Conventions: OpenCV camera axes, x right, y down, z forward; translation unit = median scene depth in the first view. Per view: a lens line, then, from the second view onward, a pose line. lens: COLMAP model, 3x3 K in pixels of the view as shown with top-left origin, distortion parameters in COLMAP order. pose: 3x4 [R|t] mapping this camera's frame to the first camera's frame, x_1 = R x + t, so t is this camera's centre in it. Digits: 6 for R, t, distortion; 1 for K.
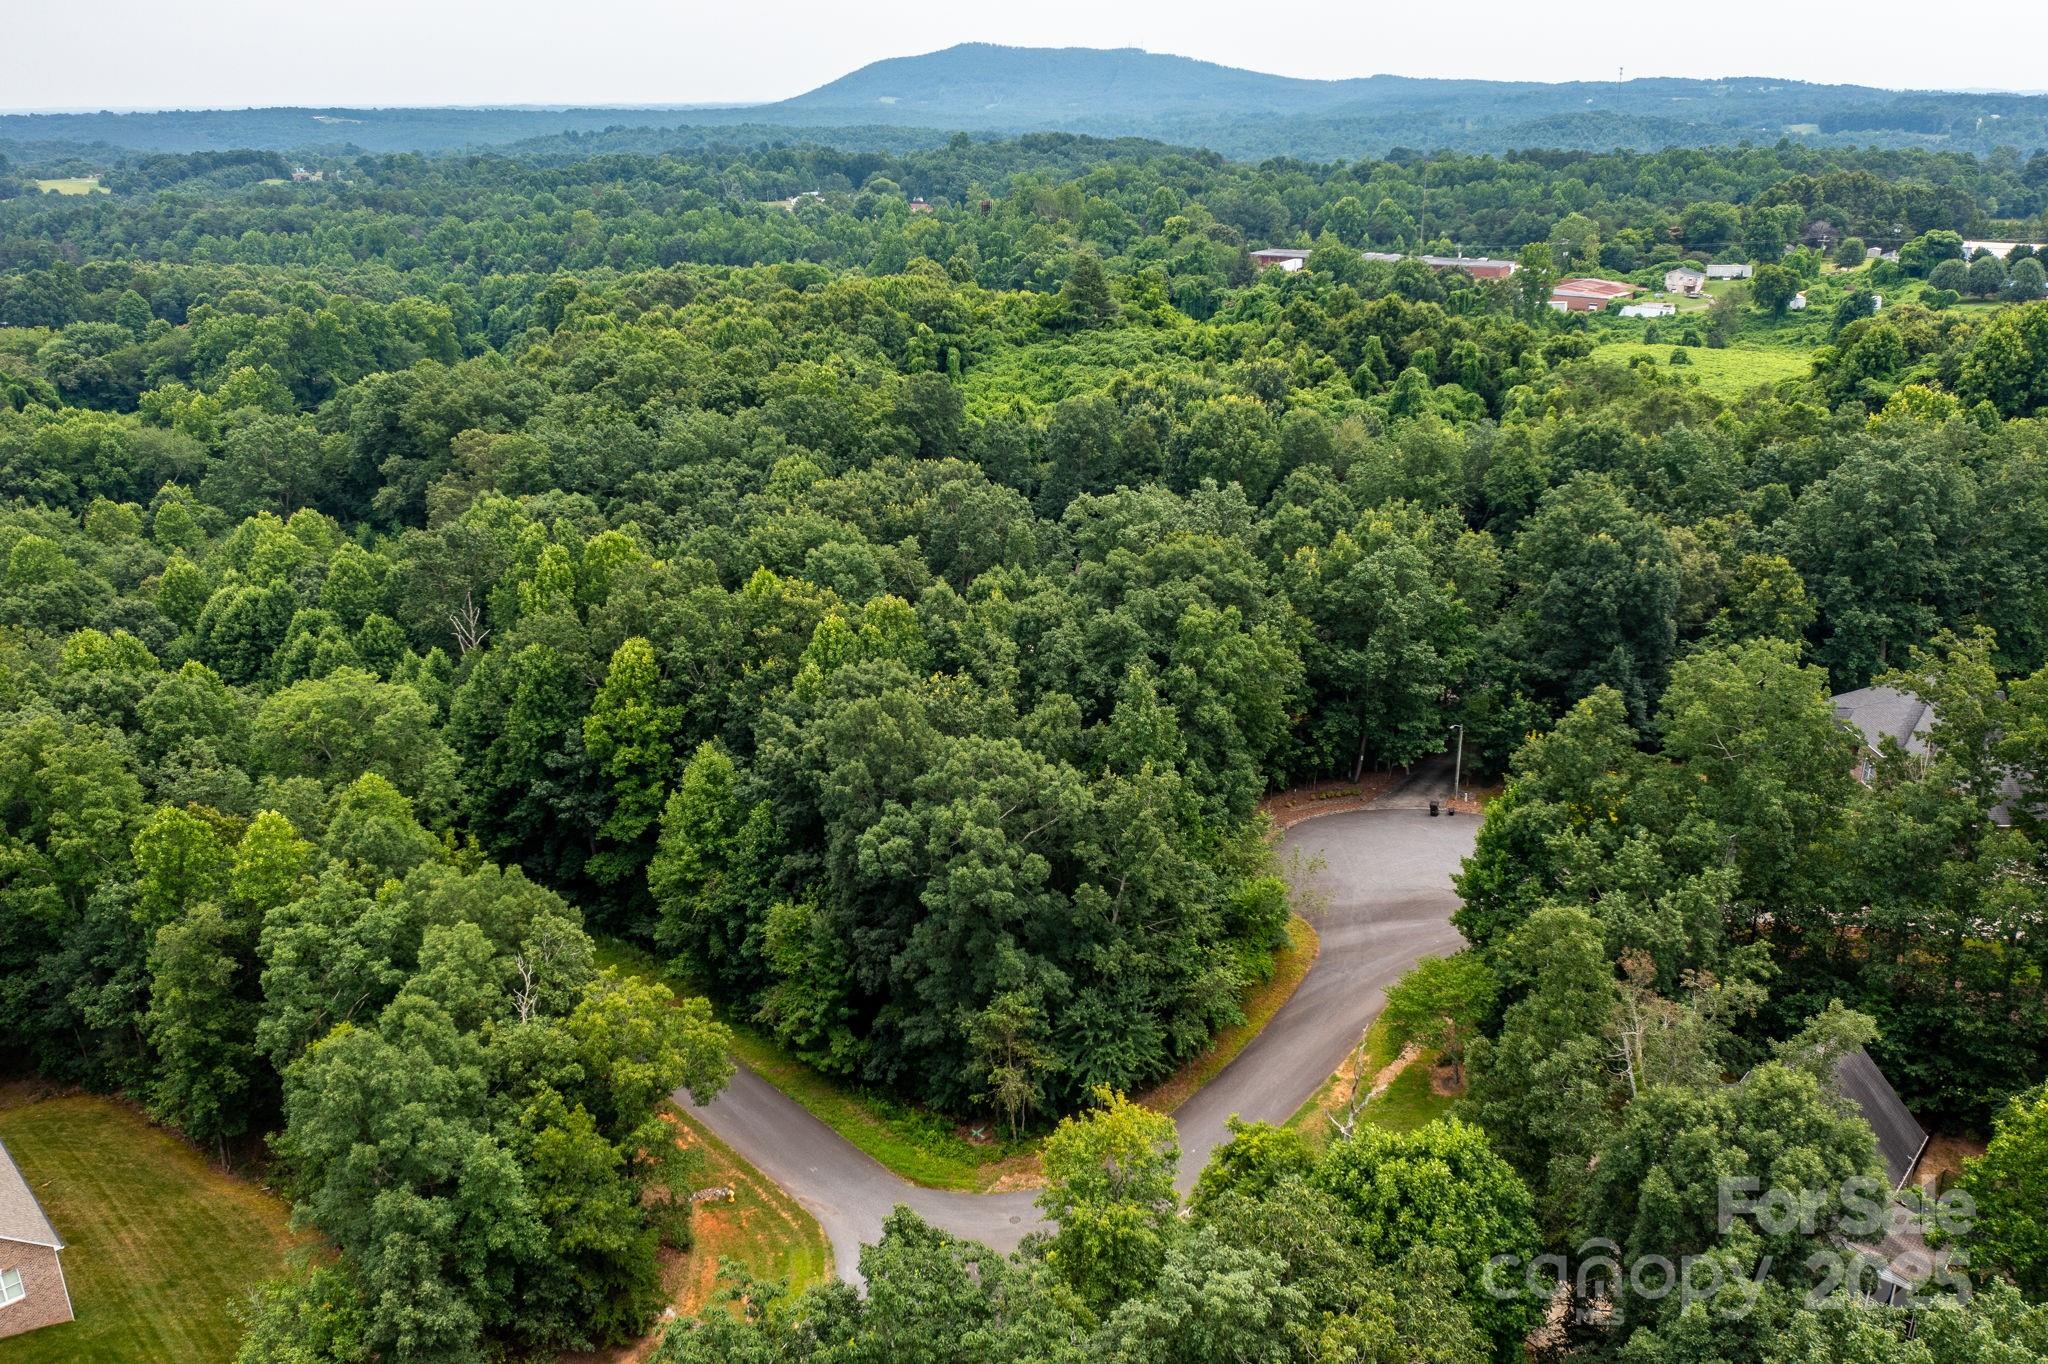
lens RADIAL K [[1609.0, 0, 1029.4], [0, 1609.0, 680.9], [0, 0, 1]] dist [-0.025675, 0.011870]
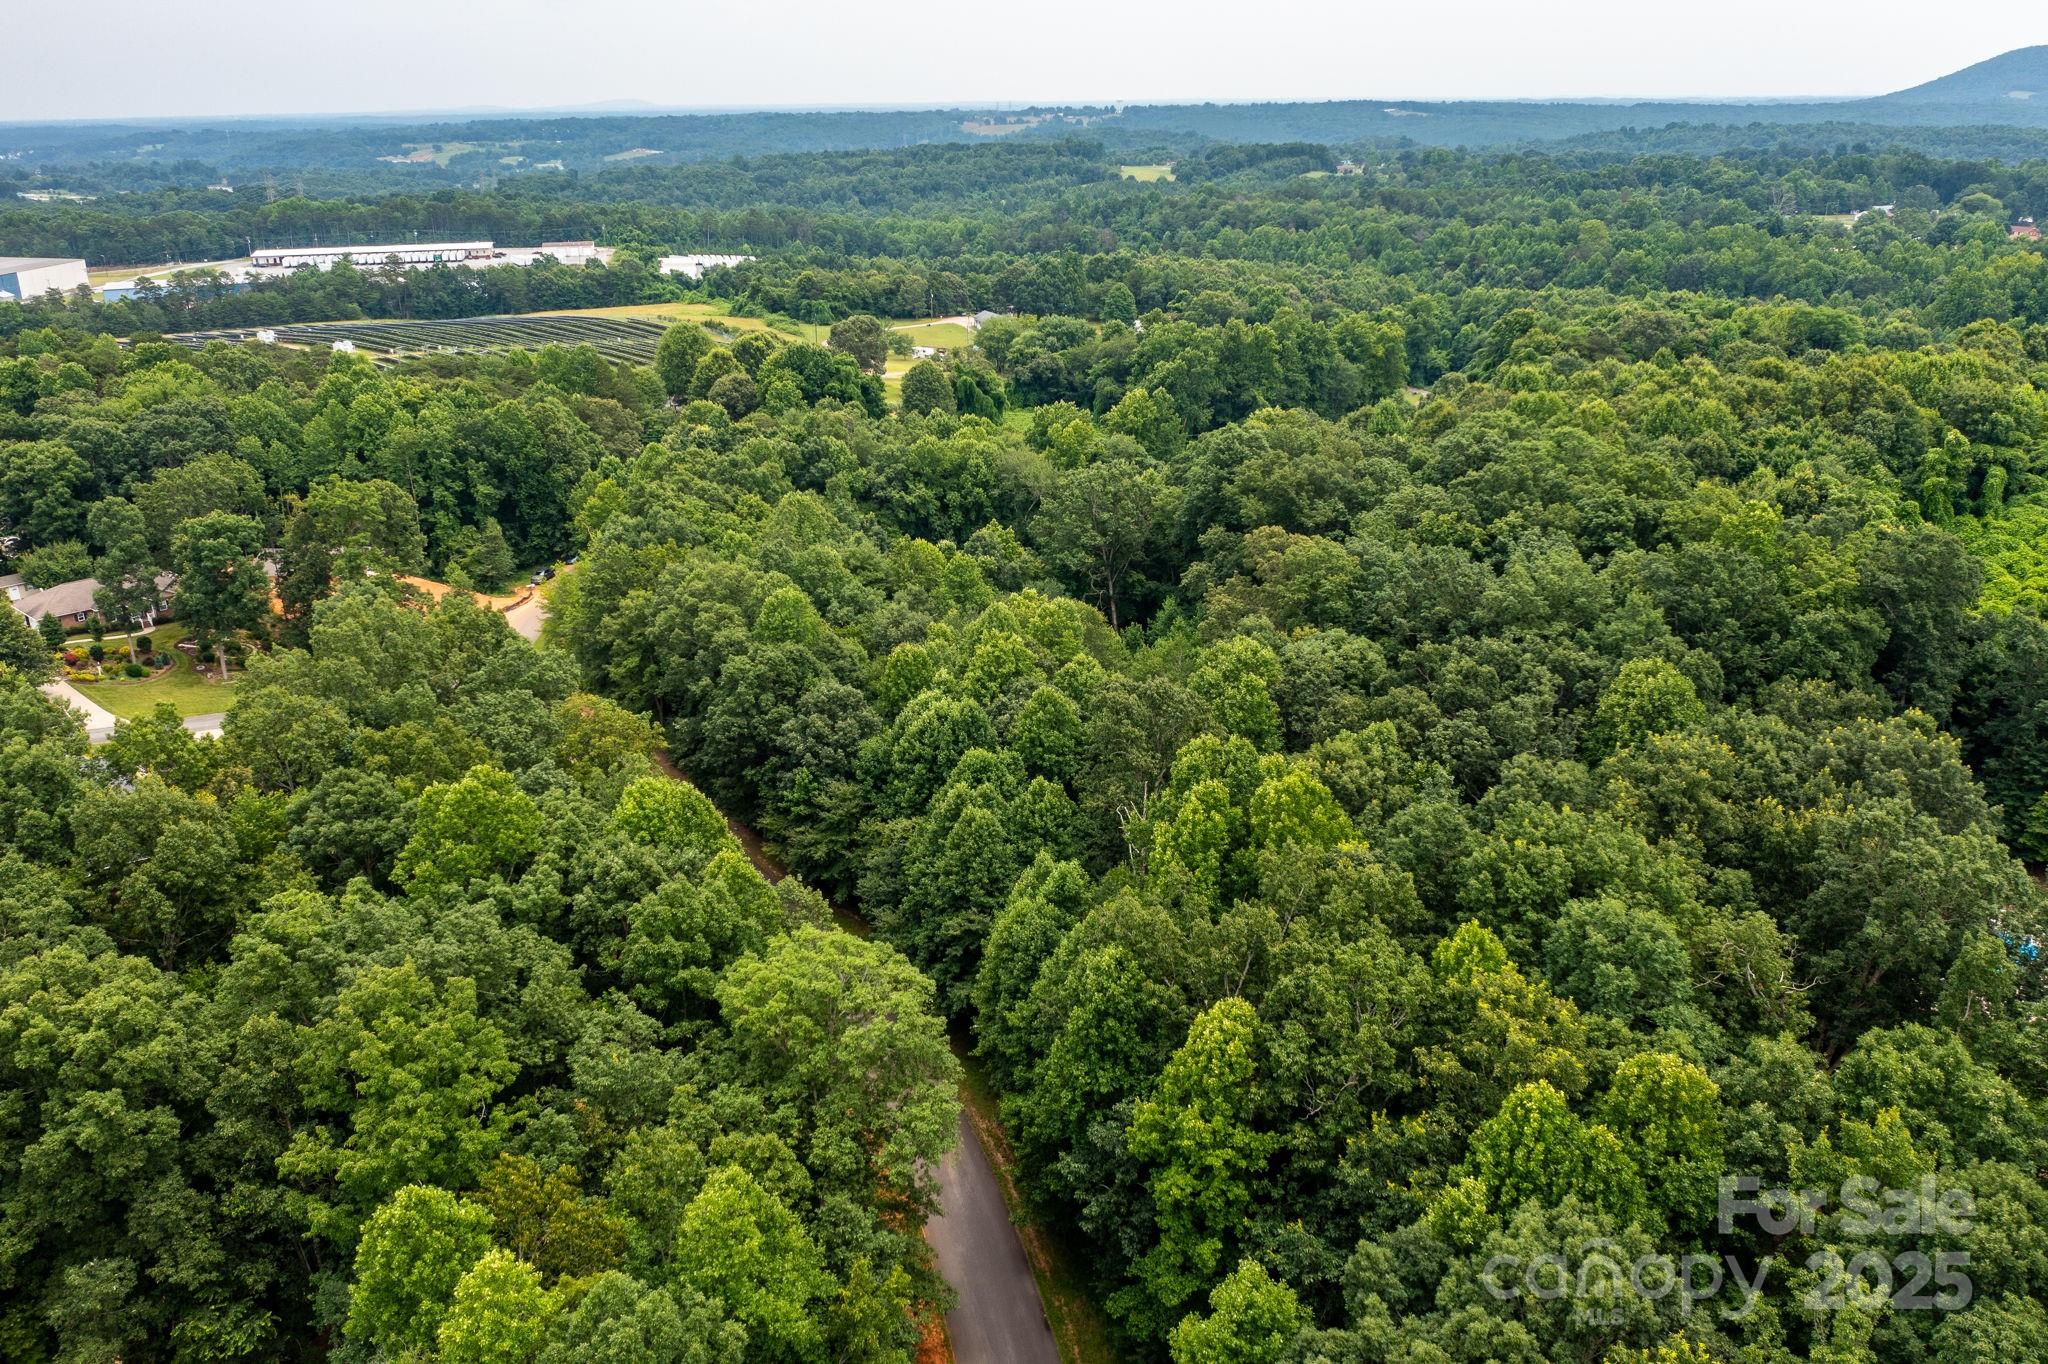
lens RADIAL K [[1609.0, 0, 1020.5], [0, 1609.0, 678.2], [0, 0, 1]] dist [-0.025675, 0.011870]
pose [[0.815683, 0.192047, -0.545692, 0.001462], [-0.190617, 0.979835, 0.059908, -0.050981], [0.546193, 0.055152, 0.835842, 0.125527]]
